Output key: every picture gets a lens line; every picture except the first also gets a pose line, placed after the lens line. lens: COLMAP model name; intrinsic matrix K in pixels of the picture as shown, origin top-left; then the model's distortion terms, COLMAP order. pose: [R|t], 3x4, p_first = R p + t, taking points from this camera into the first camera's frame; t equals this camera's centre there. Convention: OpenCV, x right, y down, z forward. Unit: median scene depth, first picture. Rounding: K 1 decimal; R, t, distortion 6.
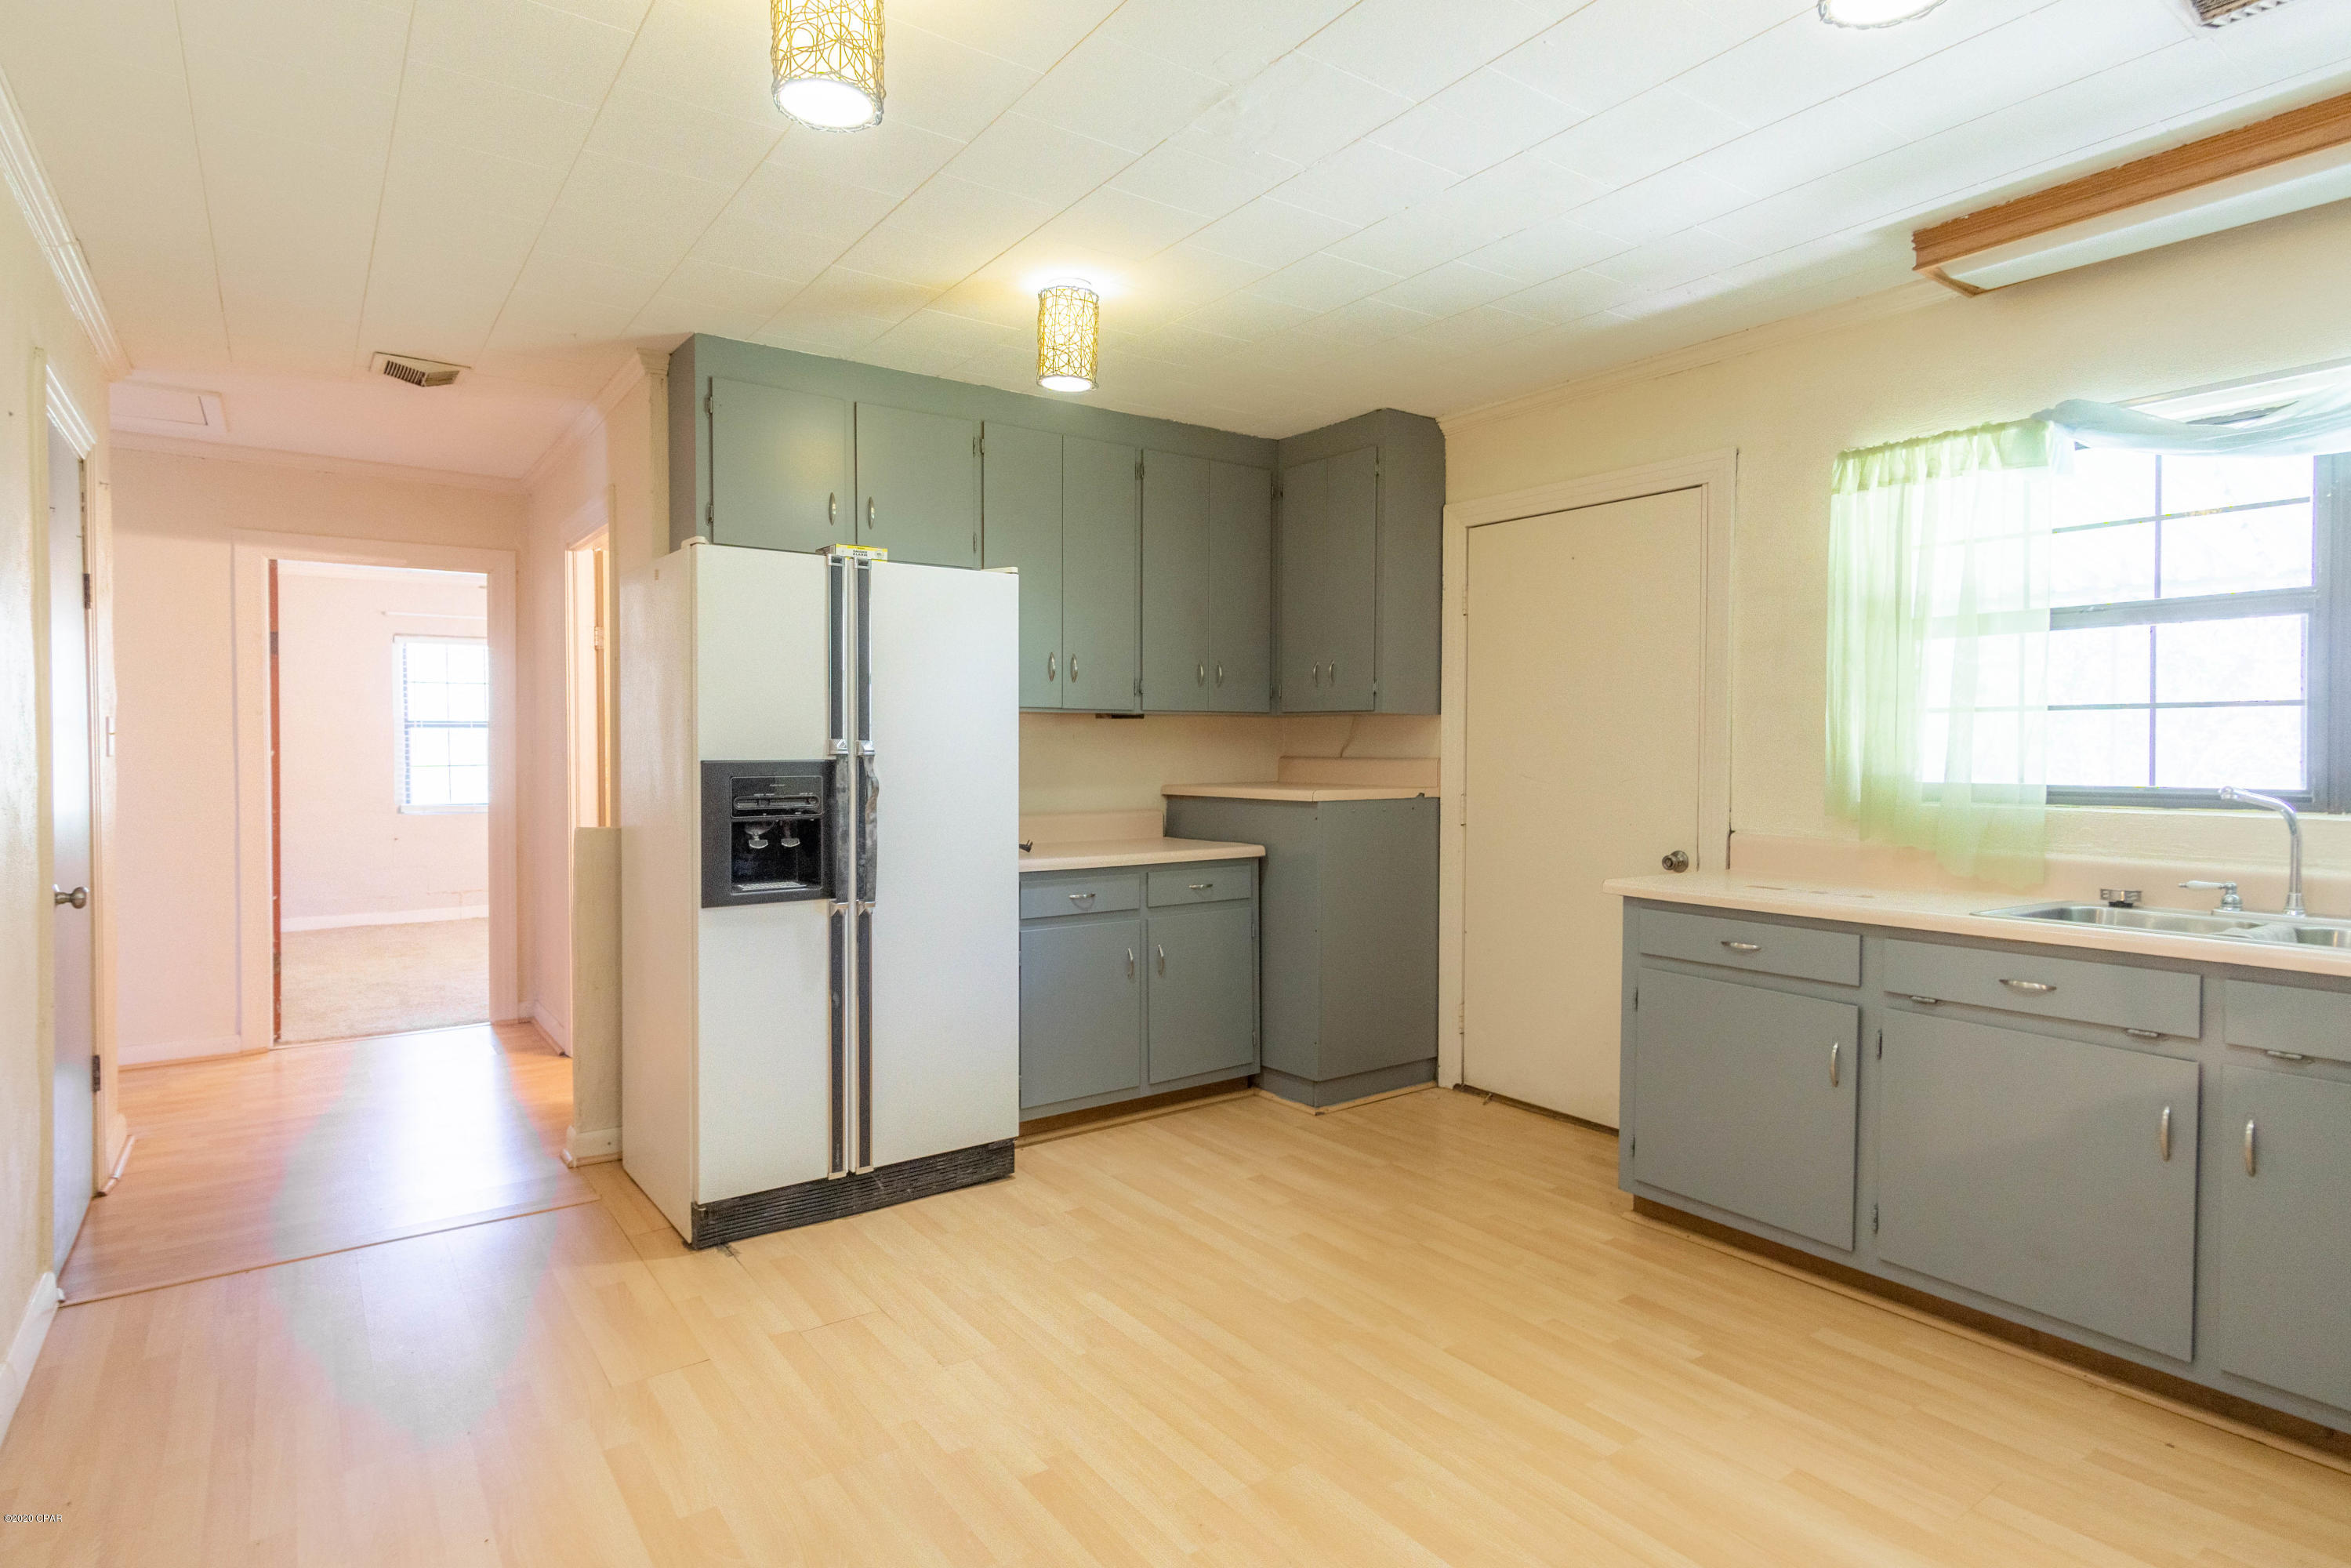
lens RADIAL K [[1223.4, 0, 1177.0], [0, 1223.4, 749.6], [0, 0, 1]] dist [-0.000273, -0.000024]
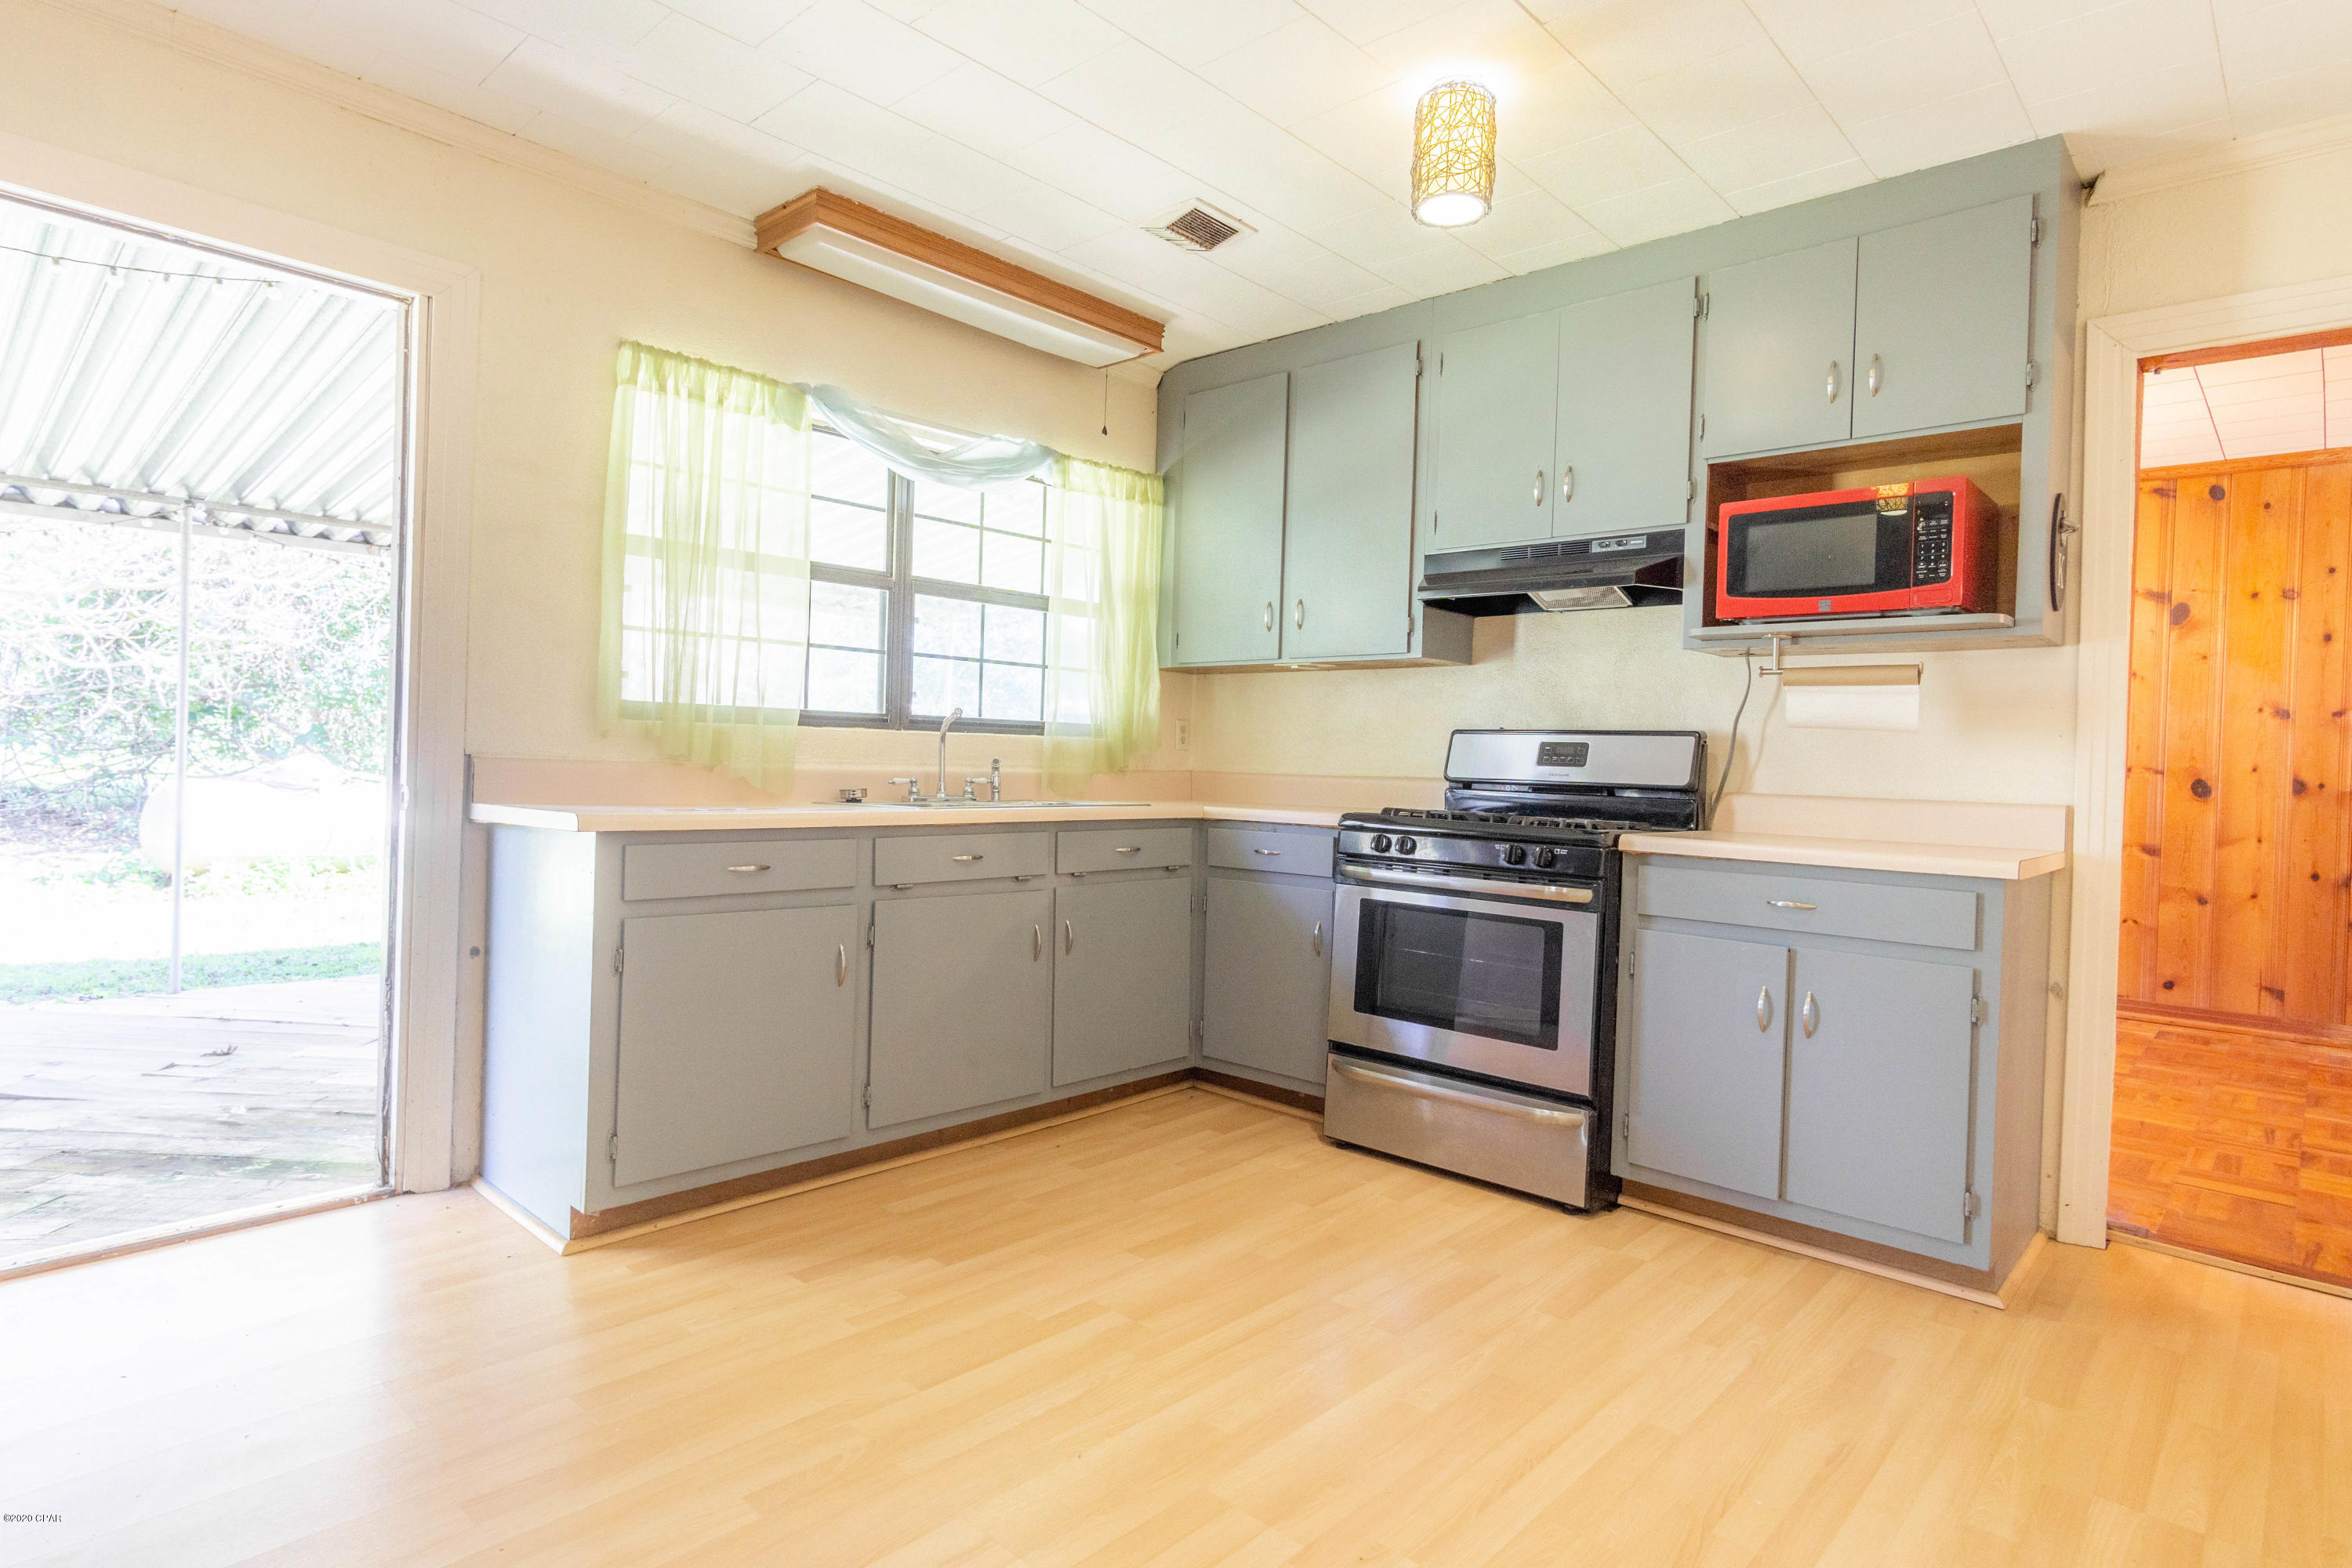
lens RADIAL K [[1235.9, 0, 1174.7], [0, 1235.9, 756.7], [0, 0, 1]] dist [0.001370, 0.000038]
pose [[-0.195141, -0.011265, 0.980711, -0.589255], [-0.033775, 0.999418, 0.004759, 0.068300], [-0.980193, -0.032194, -0.195408, 0.994003]]
